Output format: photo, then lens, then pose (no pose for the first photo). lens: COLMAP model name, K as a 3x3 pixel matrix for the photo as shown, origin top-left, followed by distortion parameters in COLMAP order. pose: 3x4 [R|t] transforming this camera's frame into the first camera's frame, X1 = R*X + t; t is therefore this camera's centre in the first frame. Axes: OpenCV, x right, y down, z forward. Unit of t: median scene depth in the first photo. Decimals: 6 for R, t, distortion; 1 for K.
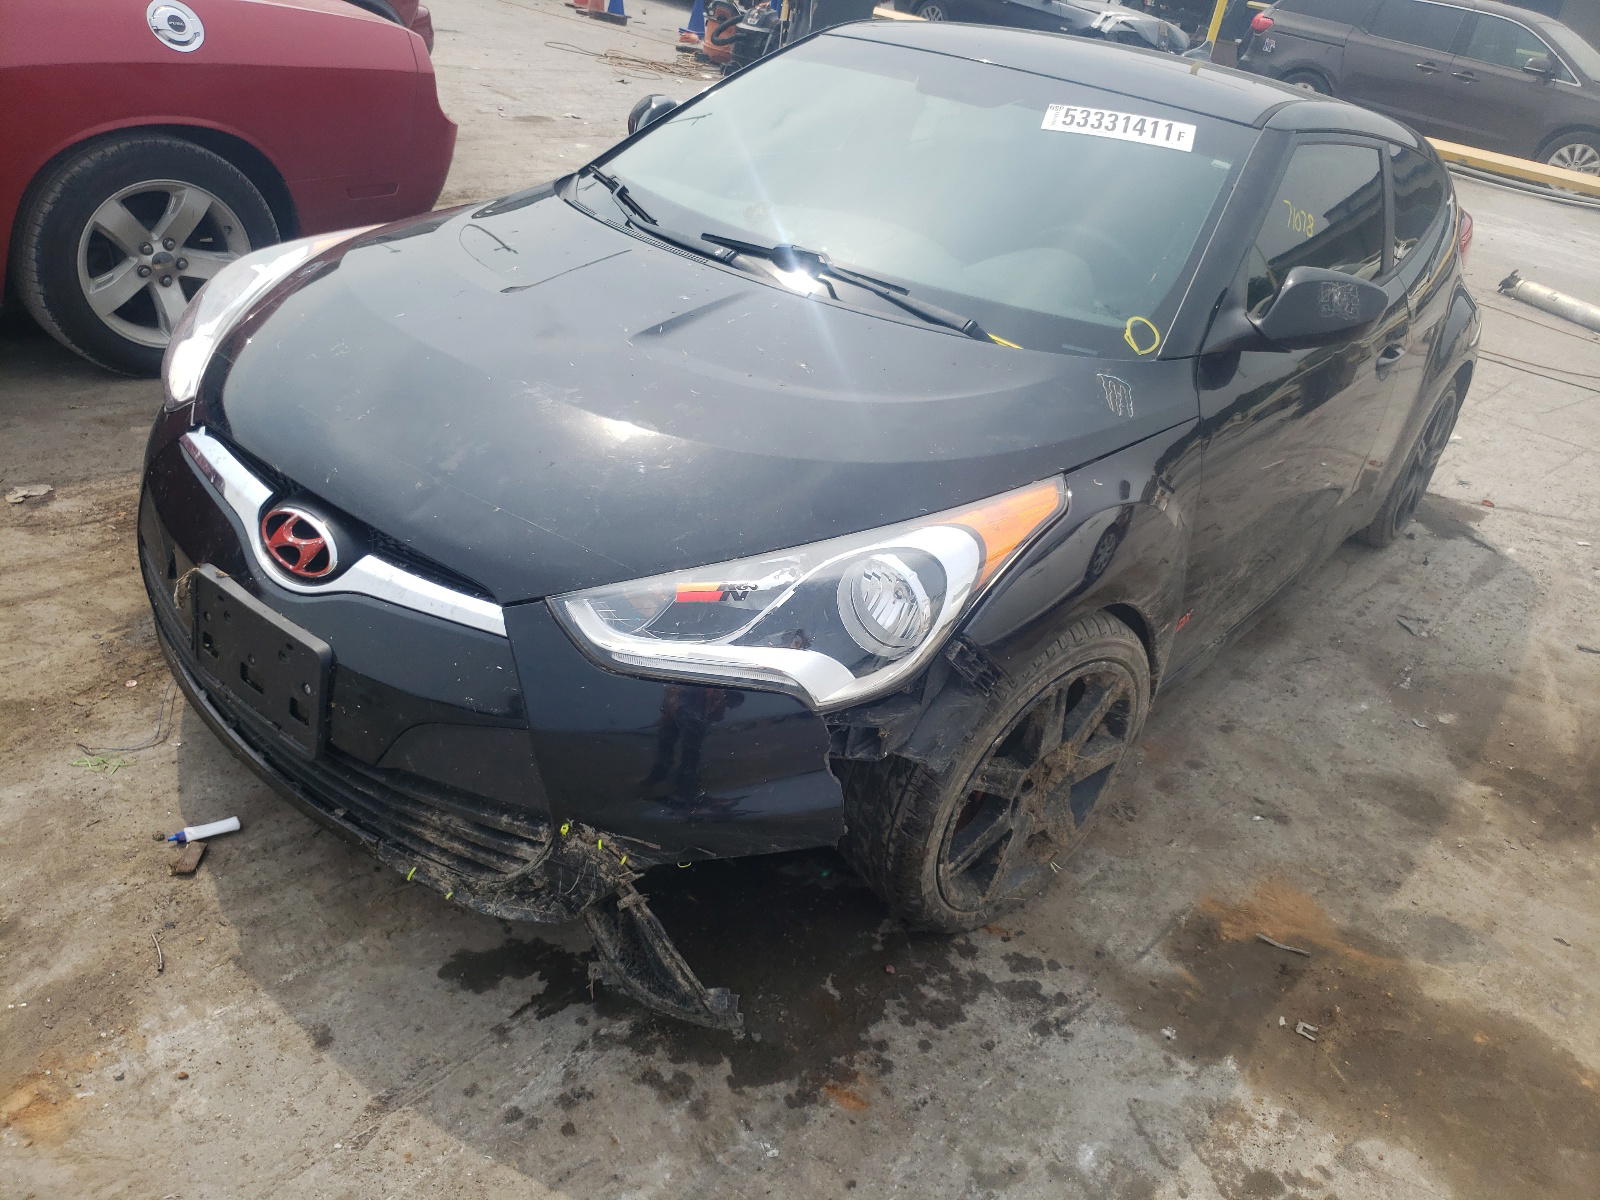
lens RADIAL K [[1191.4, 0, 810.3], [0, 1191.4, 600.2], [0, 0, 1]] dist [0.001865, 0.008404]
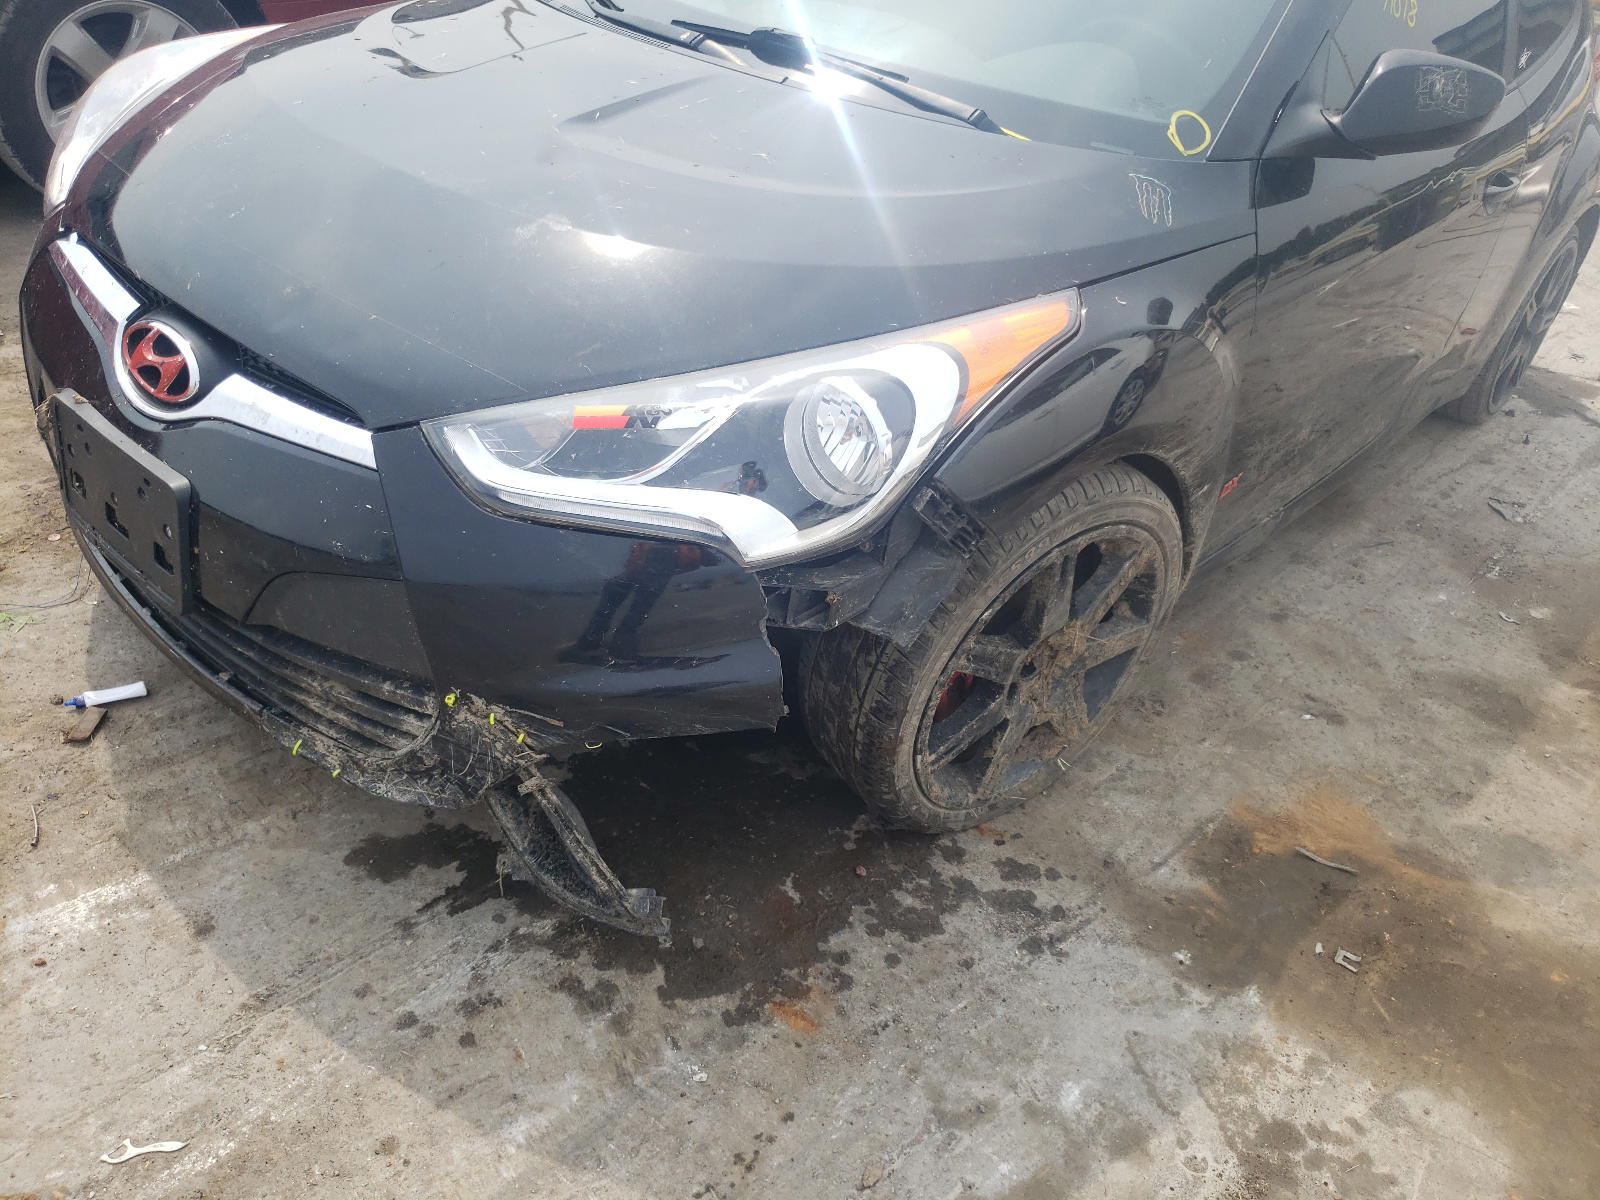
lens RADIAL K [[1191.4, 0, 788.2], [0, 1191.4, 600.3], [0, 0, 1]] dist [0.001865, 0.008404]
pose [[0.997267, 0.021056, -0.070823, 0.077013], [-0.014829, 0.996069, 0.087328, 0.037133], [0.072383, -0.086039, 0.993659, 0.153727]]
